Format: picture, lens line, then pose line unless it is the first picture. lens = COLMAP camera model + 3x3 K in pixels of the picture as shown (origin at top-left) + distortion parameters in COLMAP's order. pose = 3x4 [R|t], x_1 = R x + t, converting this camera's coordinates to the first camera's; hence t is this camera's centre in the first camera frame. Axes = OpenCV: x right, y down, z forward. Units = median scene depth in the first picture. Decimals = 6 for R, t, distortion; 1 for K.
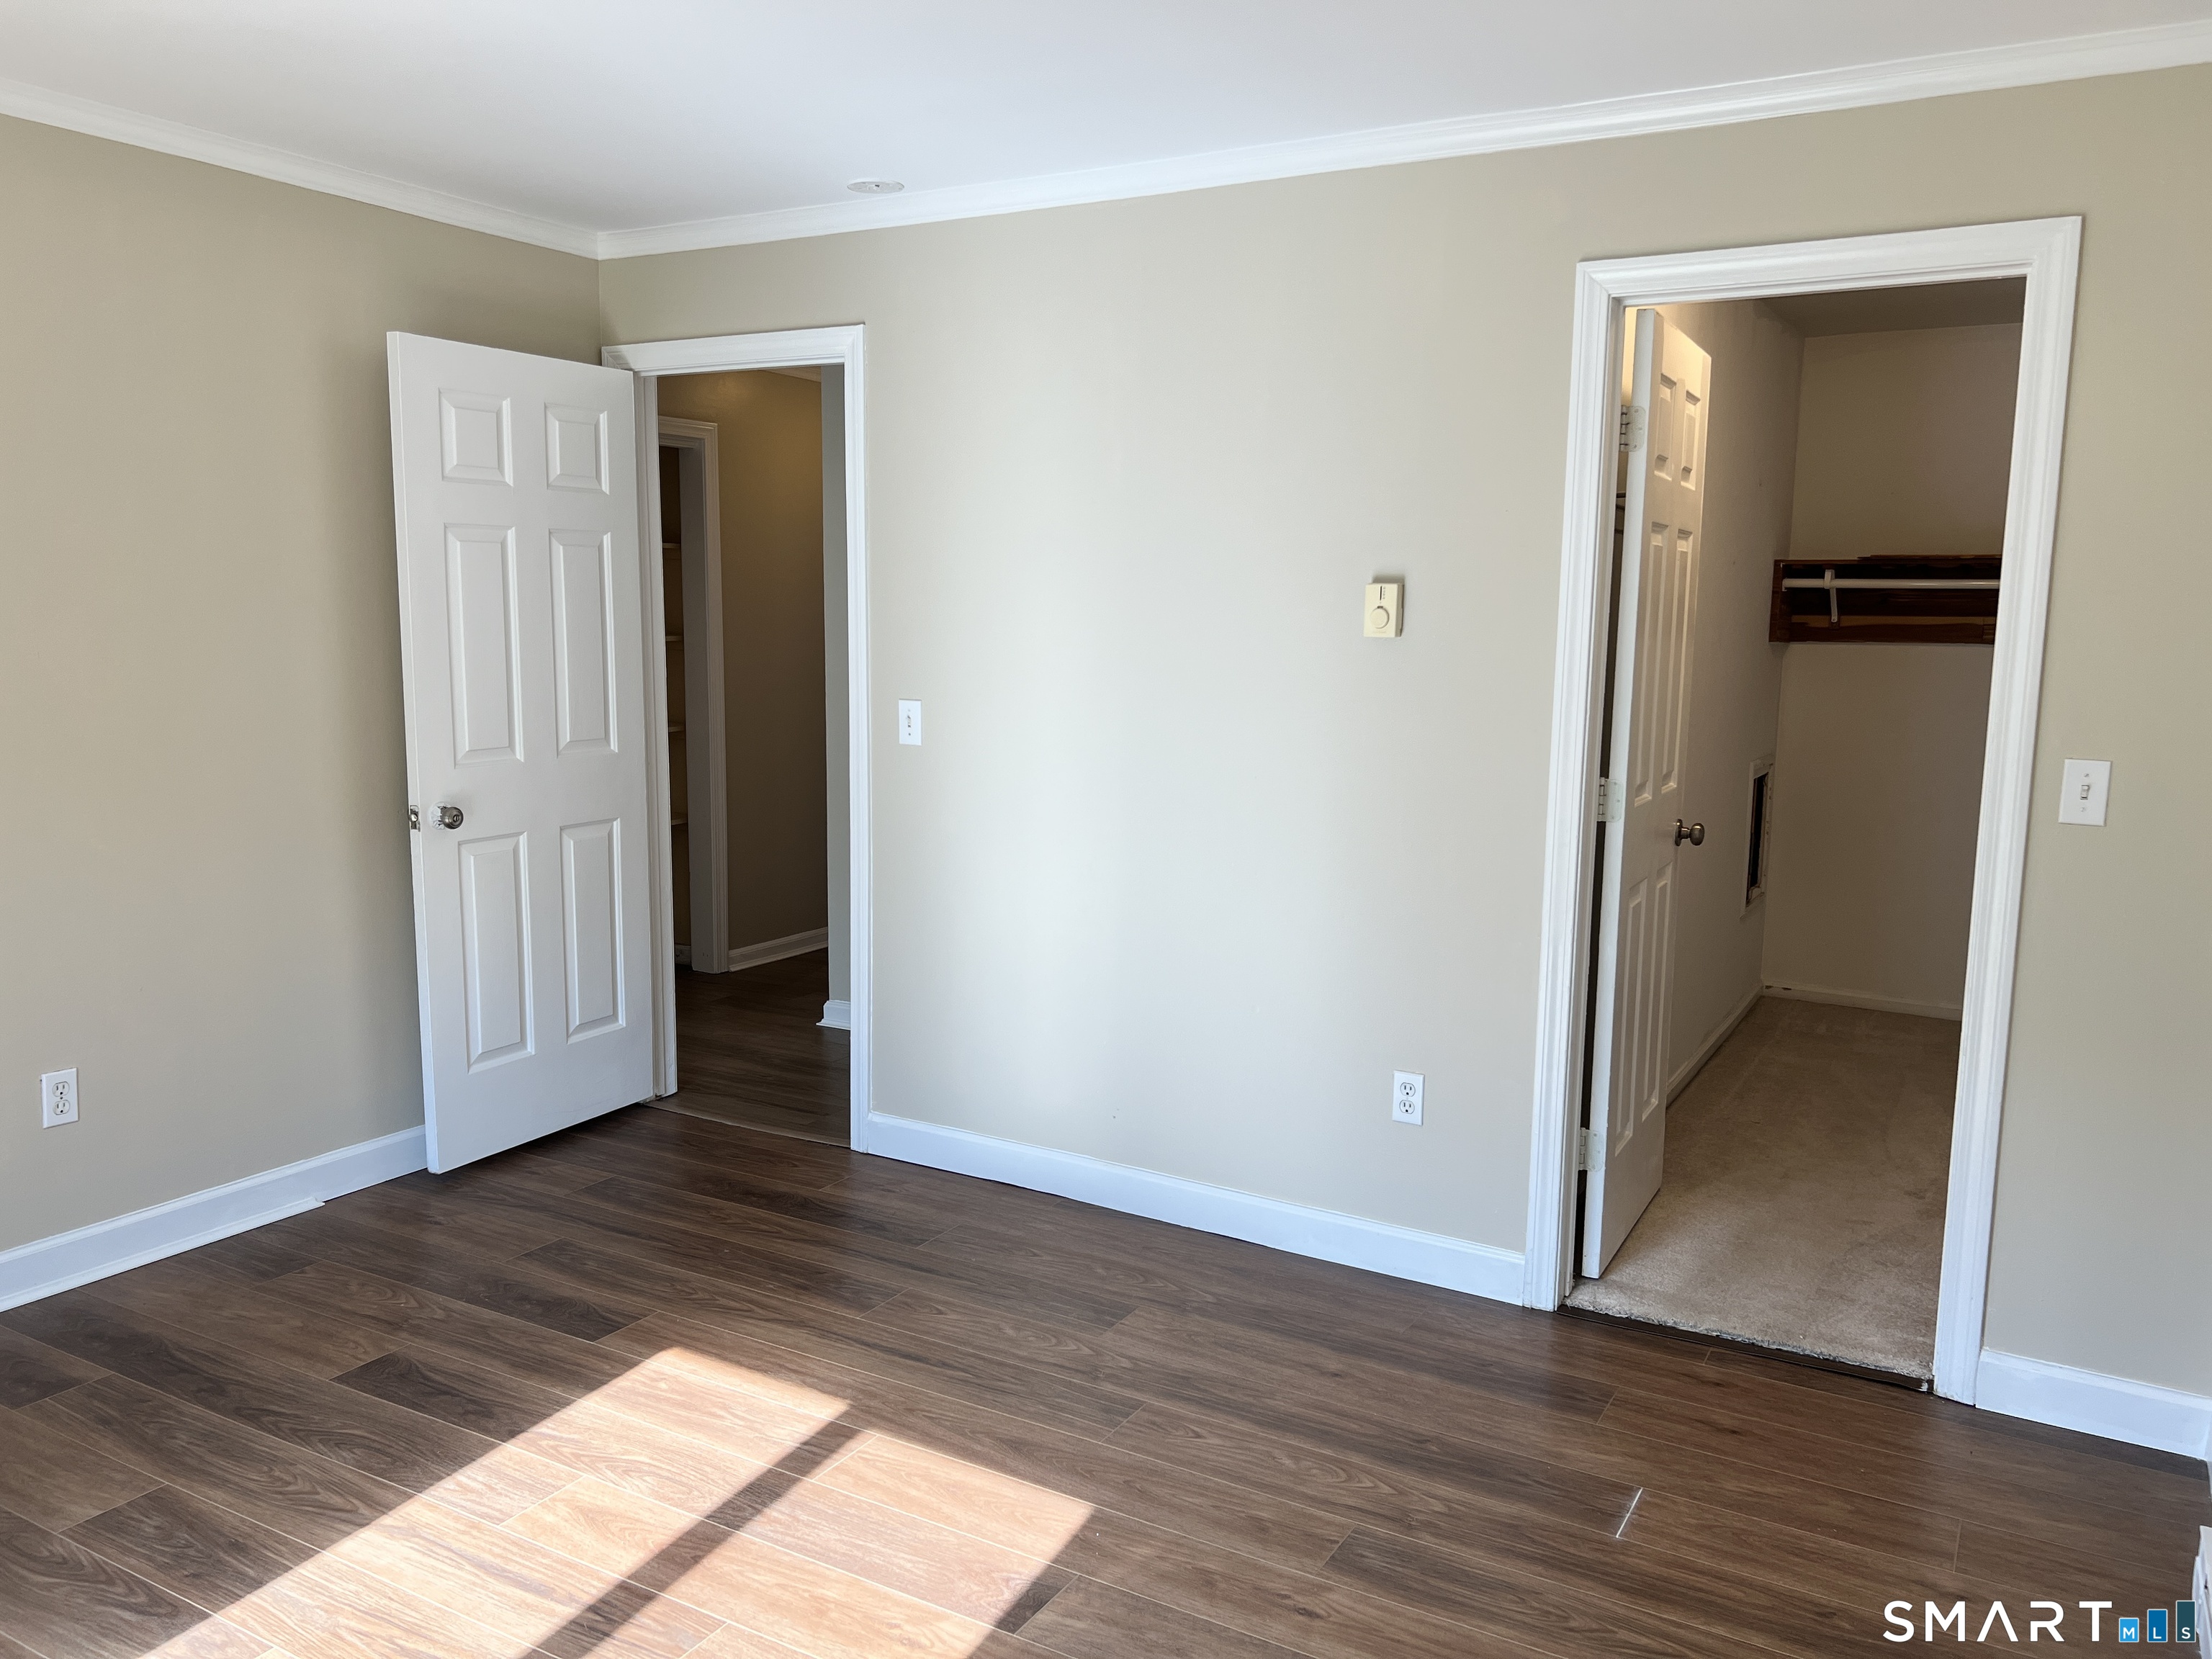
lens RADIAL K [[1664.1, 0, 1103.0], [0, 1664.1, 839.3], [0, 0, 1]] dist [0.058196, -0.061443]
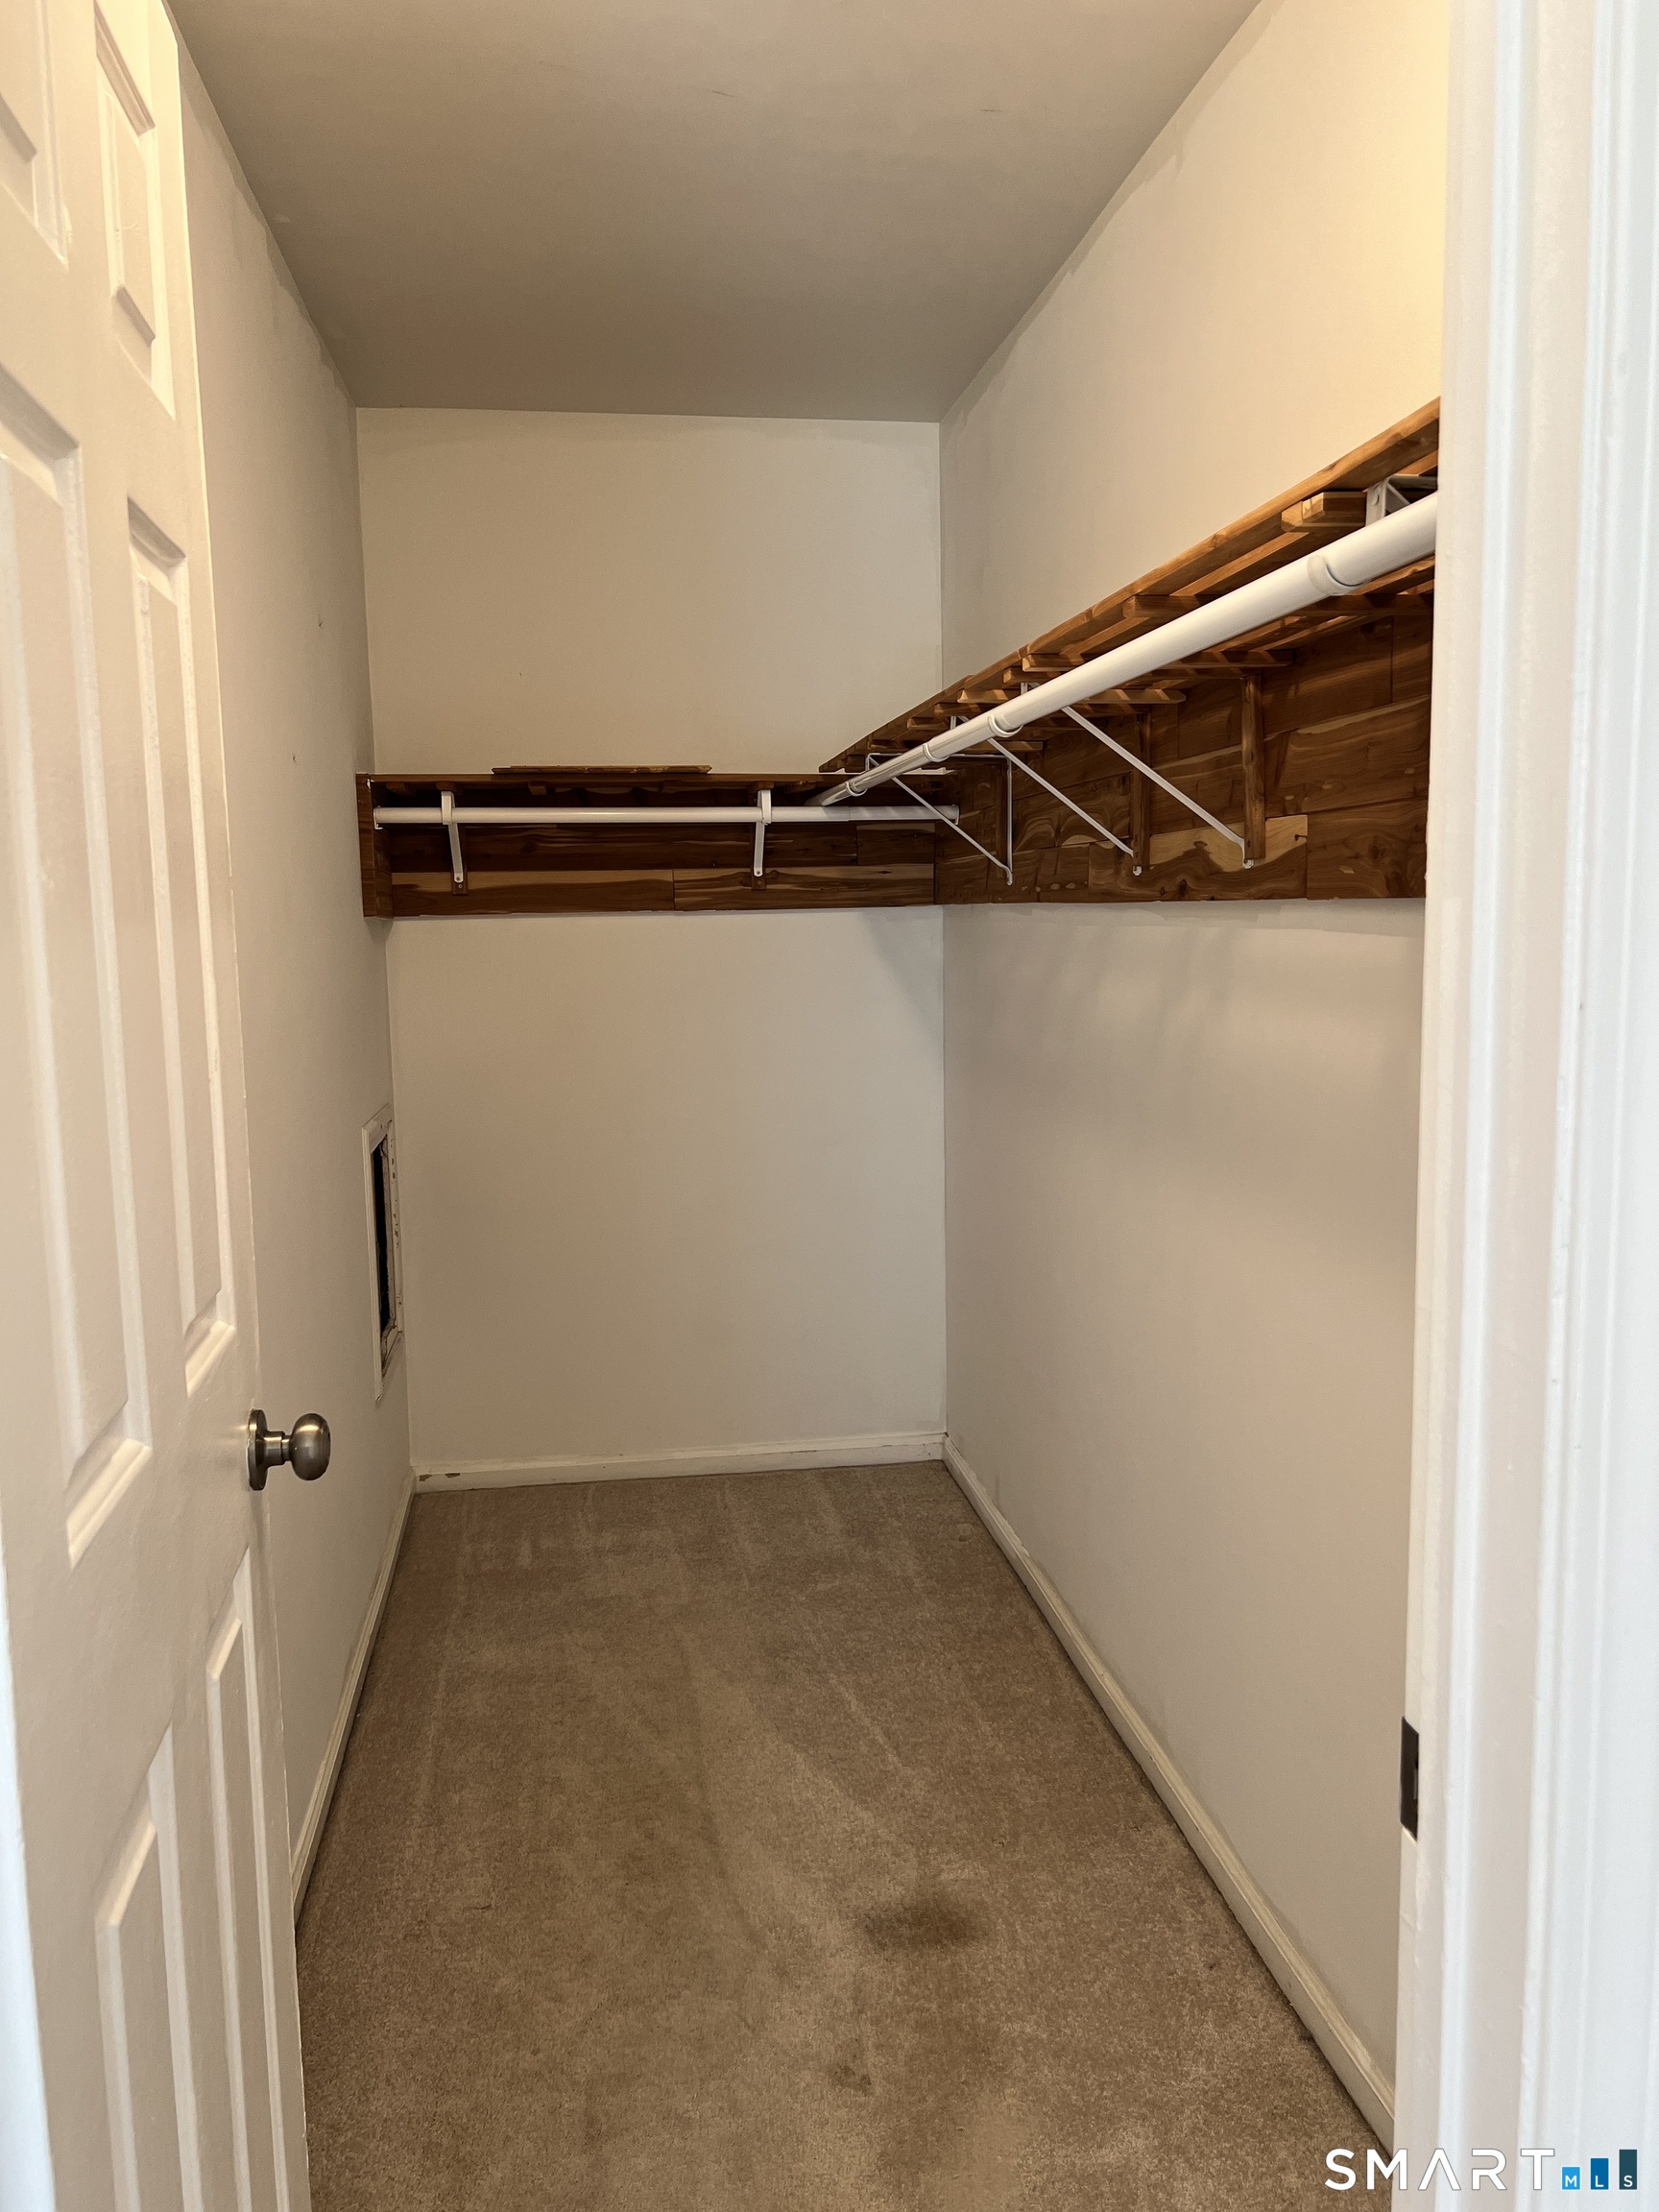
lens RADIAL K [[1664.1, 0, 831.5], [0, 1664.1, 1112.9], [0, 0, 1]] dist [0.058196, -0.061443]
pose [[0.779016, -0.105106, 0.618132, 0.159411], [0.114156, 0.993148, 0.025005, -0.046644], [-0.616525, 0.051084, 0.785677, 0.452434]]
